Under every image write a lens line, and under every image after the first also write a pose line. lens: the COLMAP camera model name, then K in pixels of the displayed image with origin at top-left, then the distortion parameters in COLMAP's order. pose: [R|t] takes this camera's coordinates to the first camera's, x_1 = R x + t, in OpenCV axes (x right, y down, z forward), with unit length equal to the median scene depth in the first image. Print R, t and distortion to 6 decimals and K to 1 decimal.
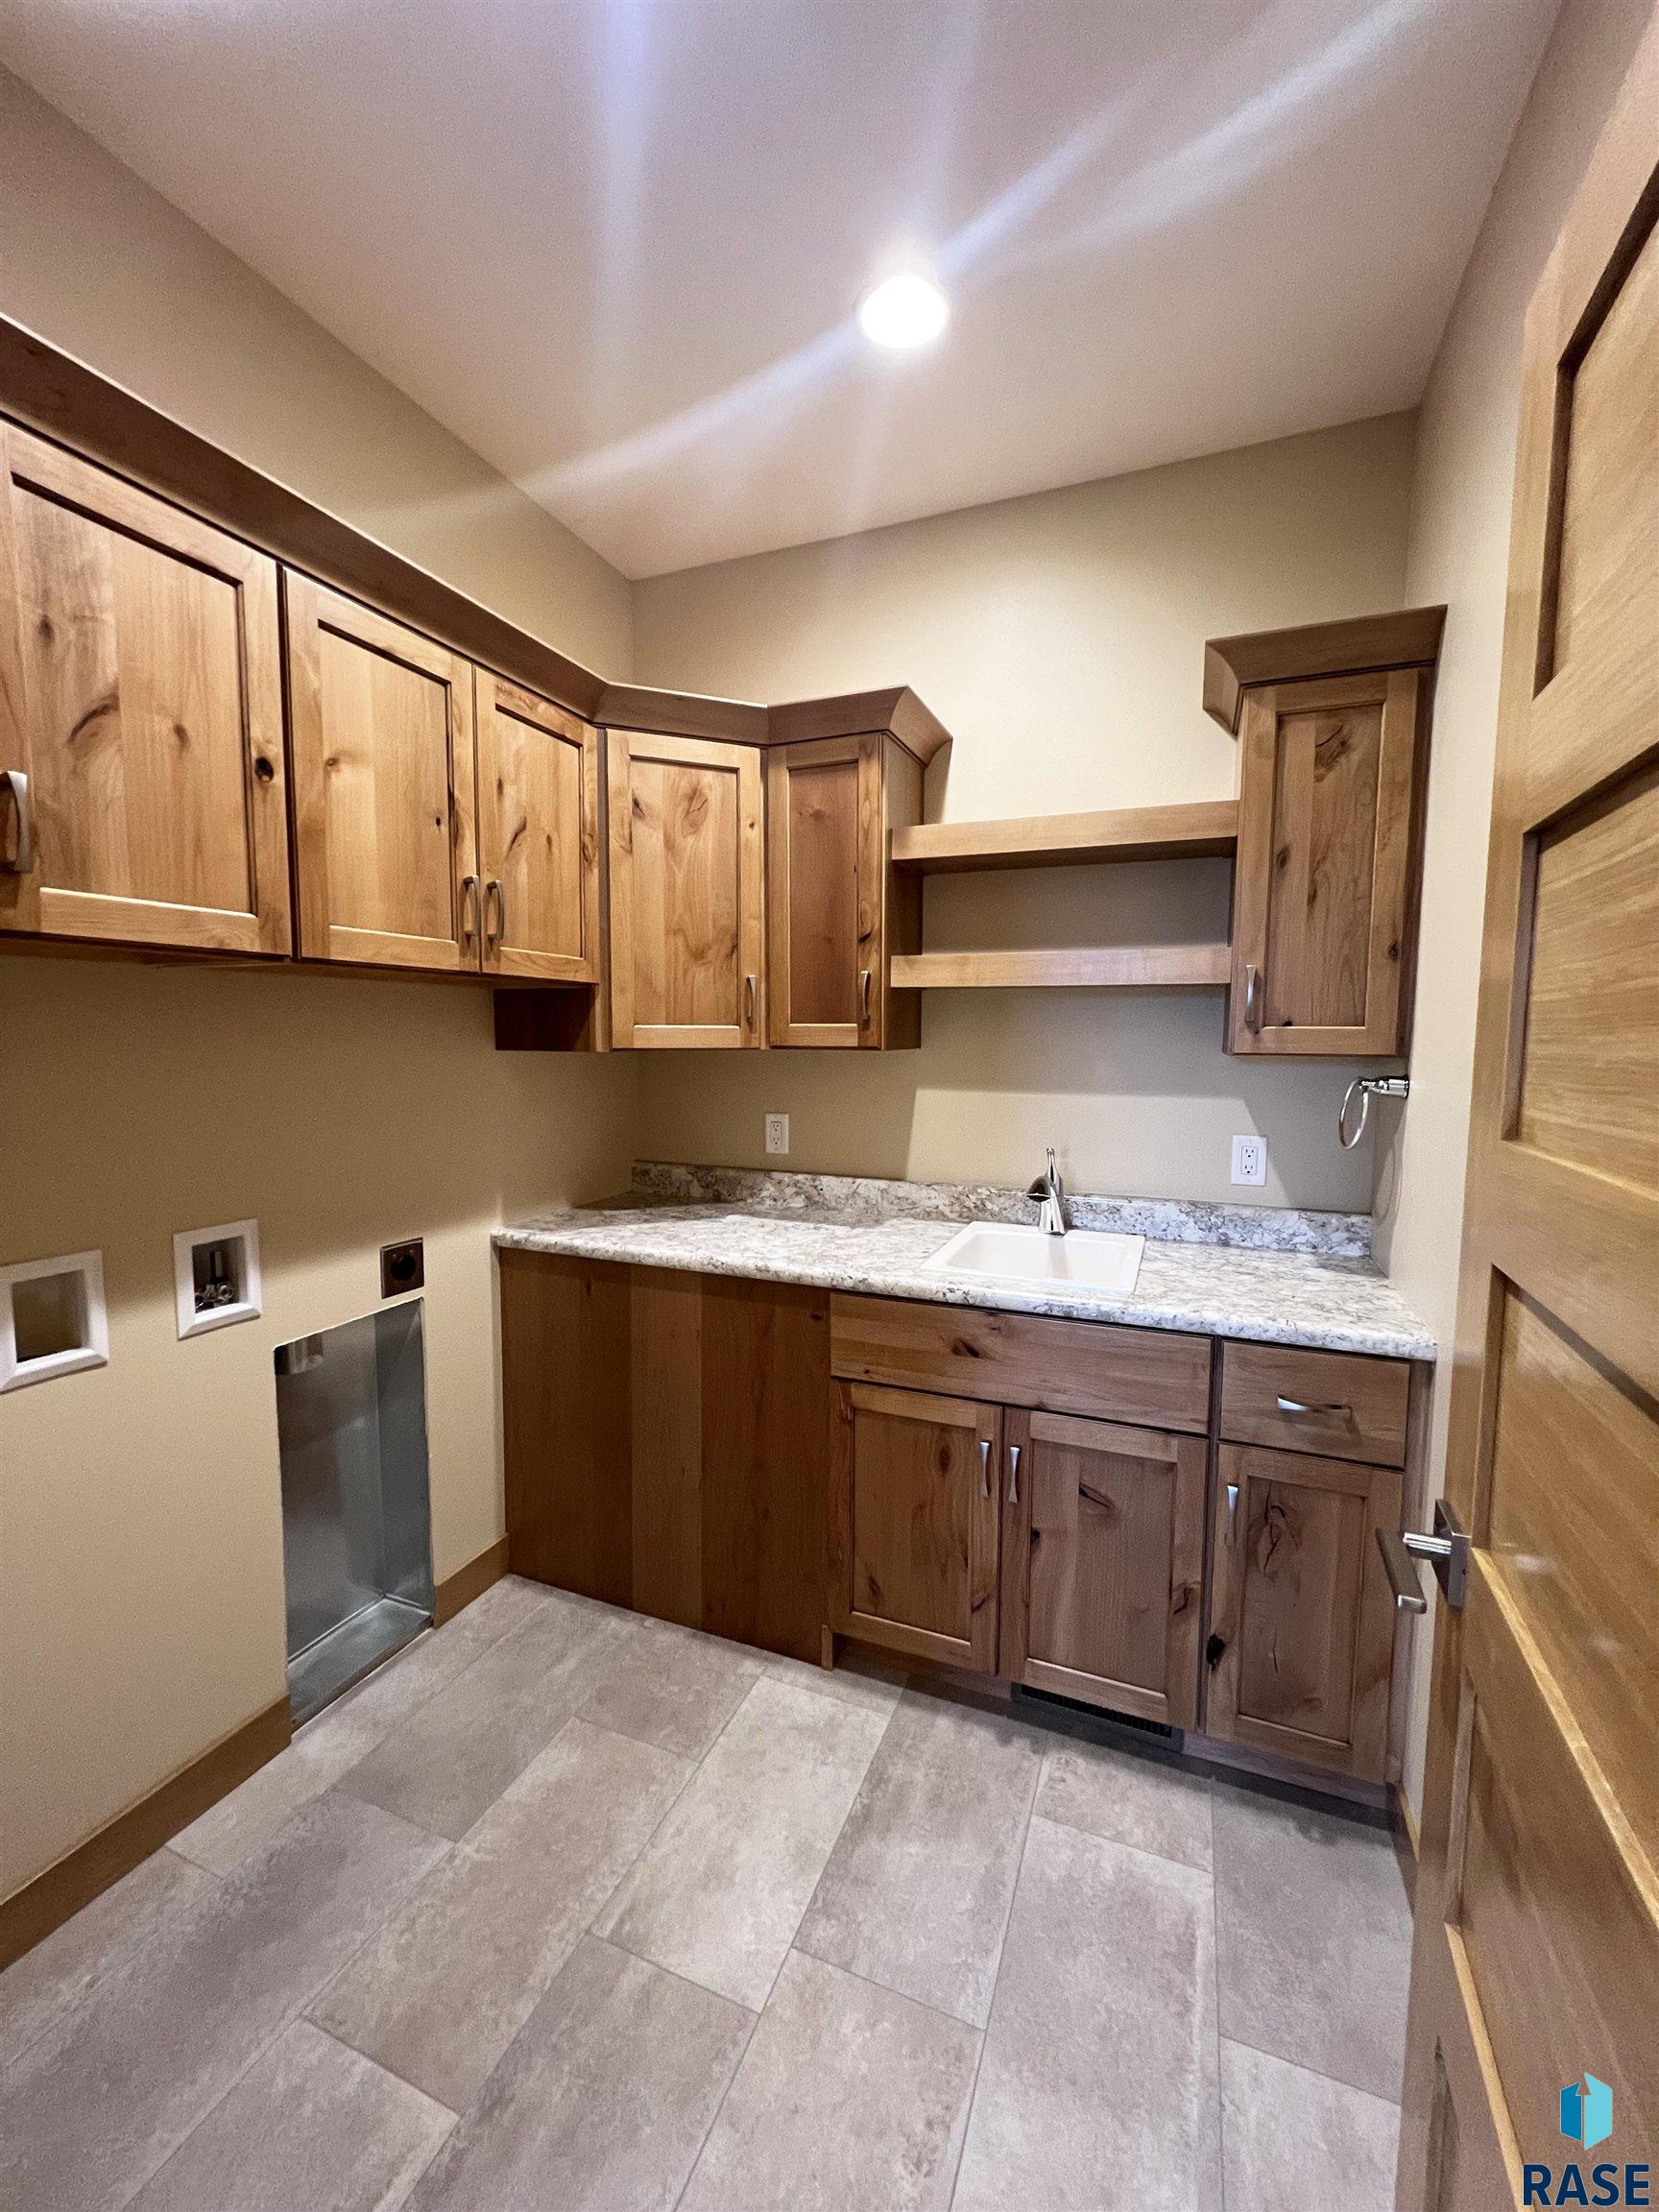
lens RADIAL K [[878.3, 0, 829.5], [0, 878.3, 1106.0], [0, 0, 1]] dist [-0.002612, 0.000081]
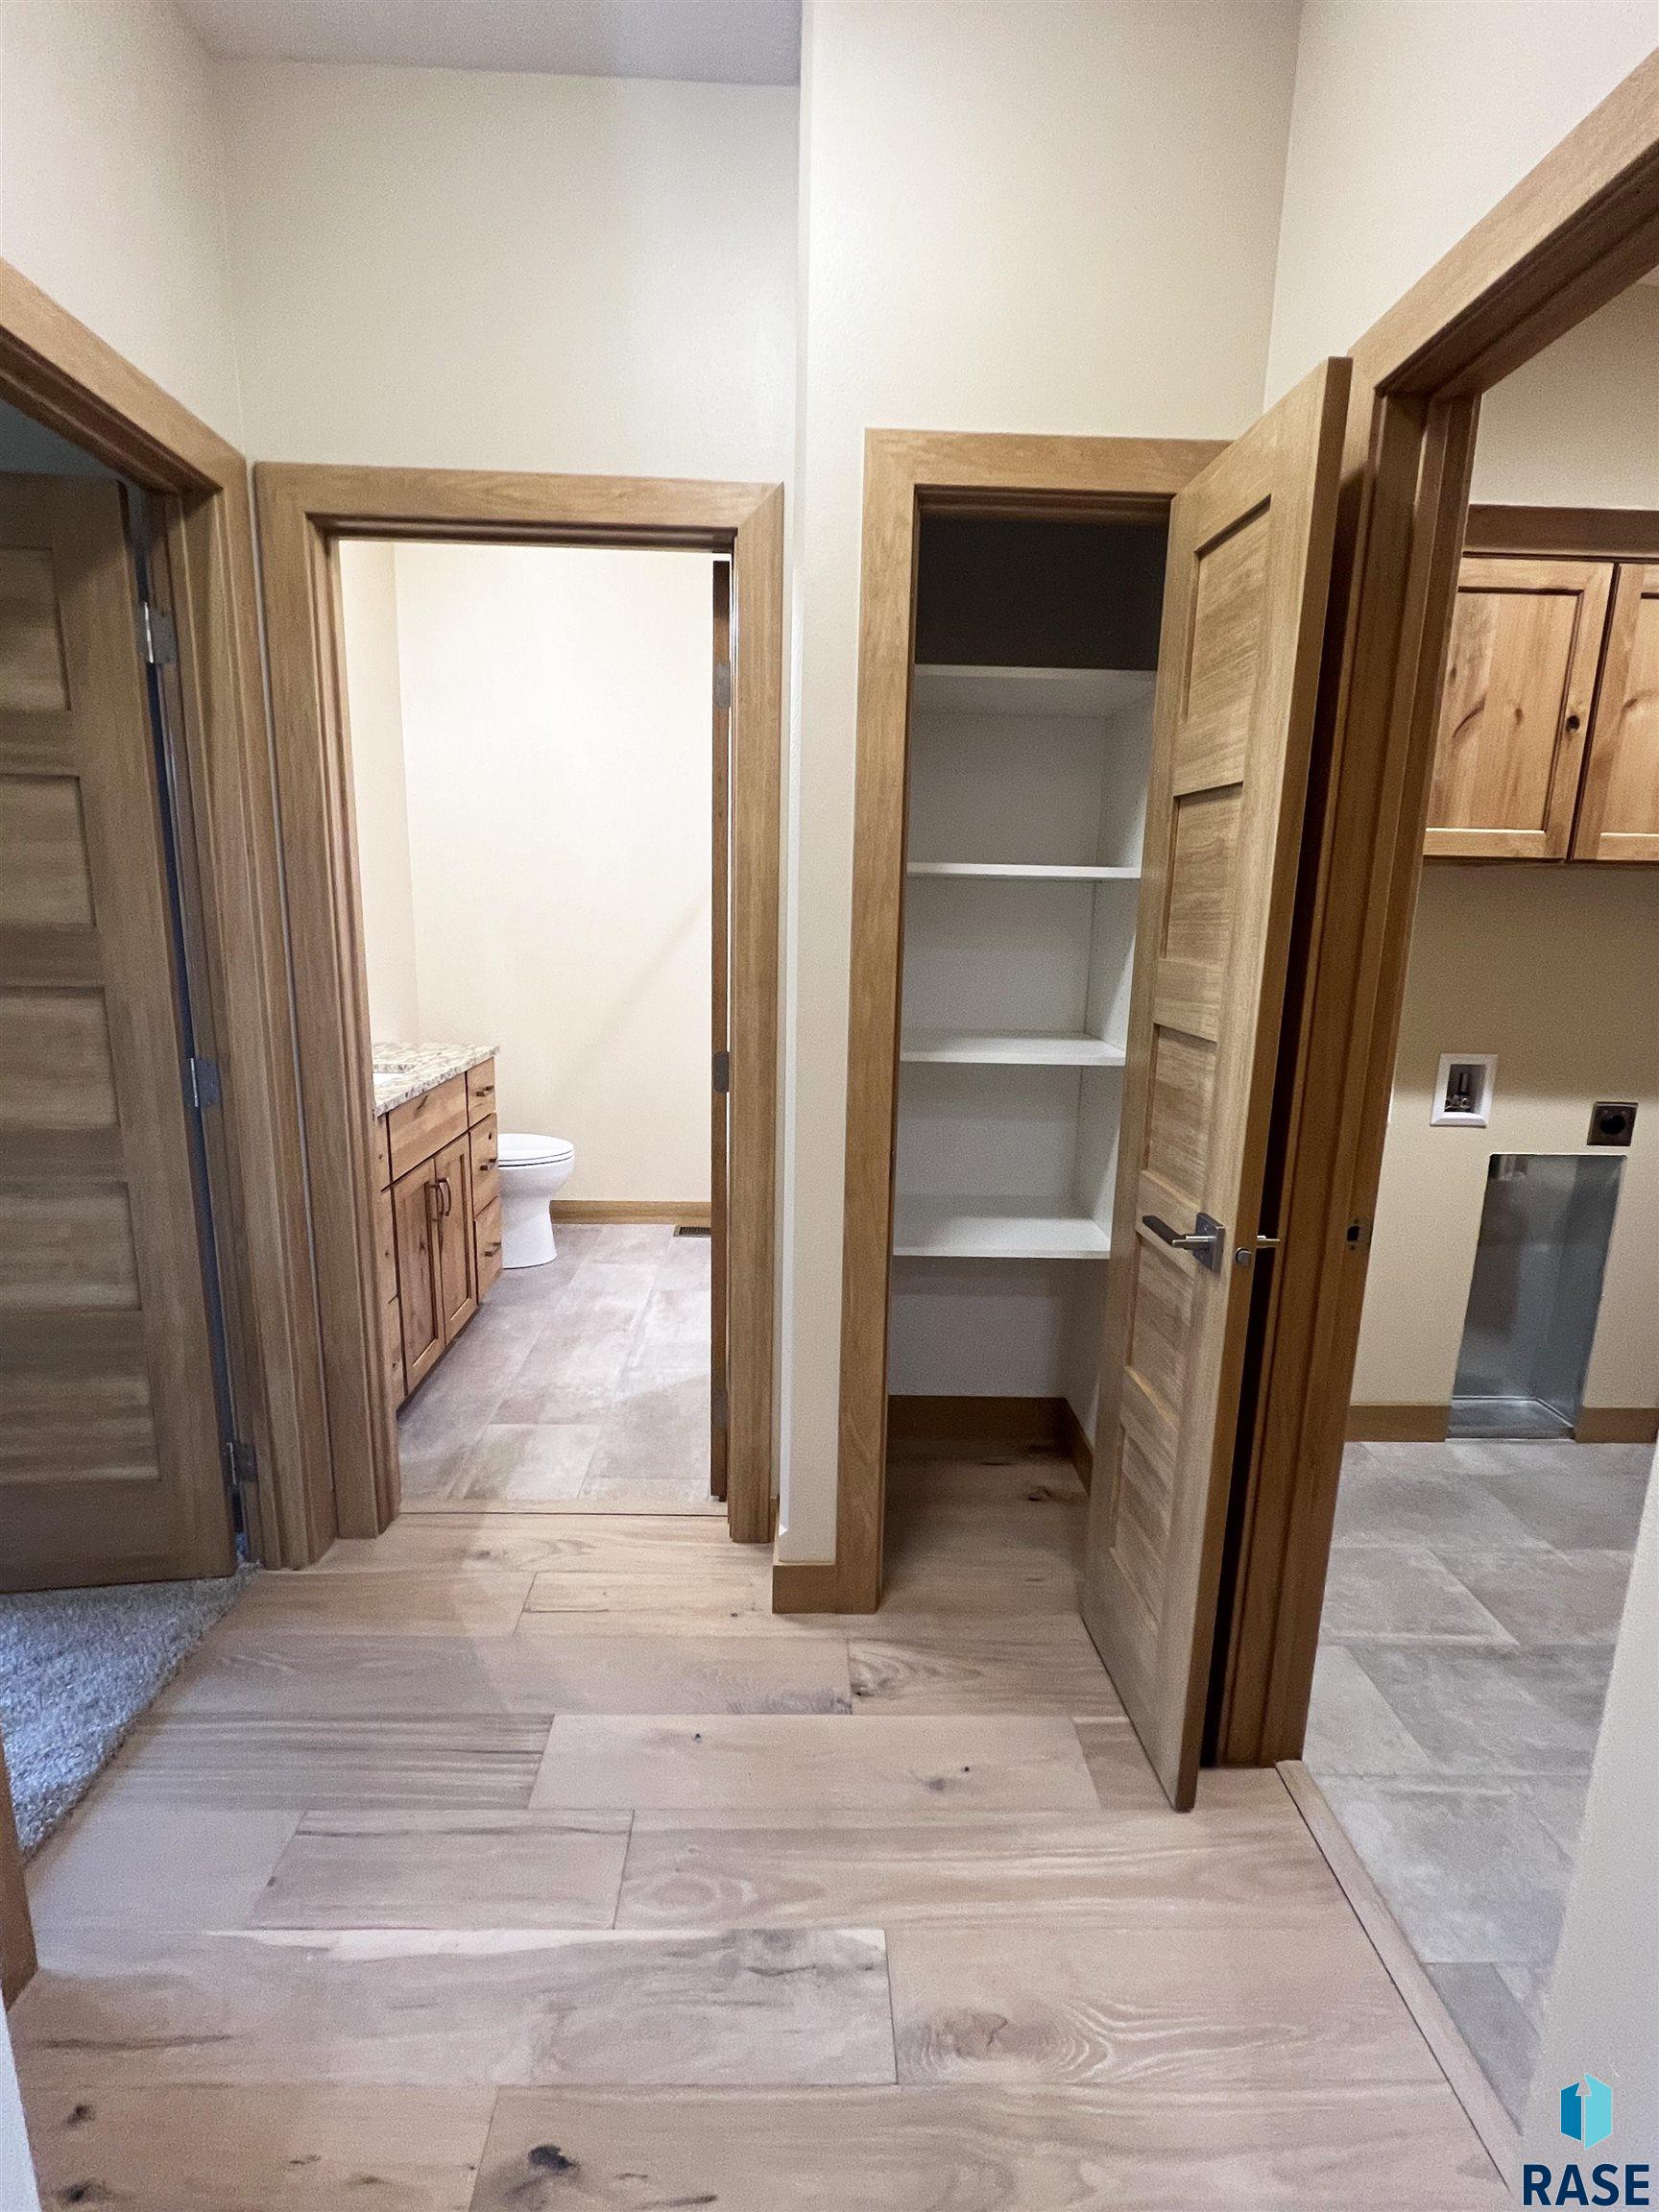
lens RADIAL K [[1026.6, 0, 829.5], [0, 1026.6, 1106.0], [0, 0, 1]] dist [0.001296, 0.000101]
pose [[0.405286, 0.185083, -0.895258, 0.374425], [-0.093920, 0.982539, 0.160609, 0.051397], [0.909352, 0.018990, 0.415593, -0.615088]]
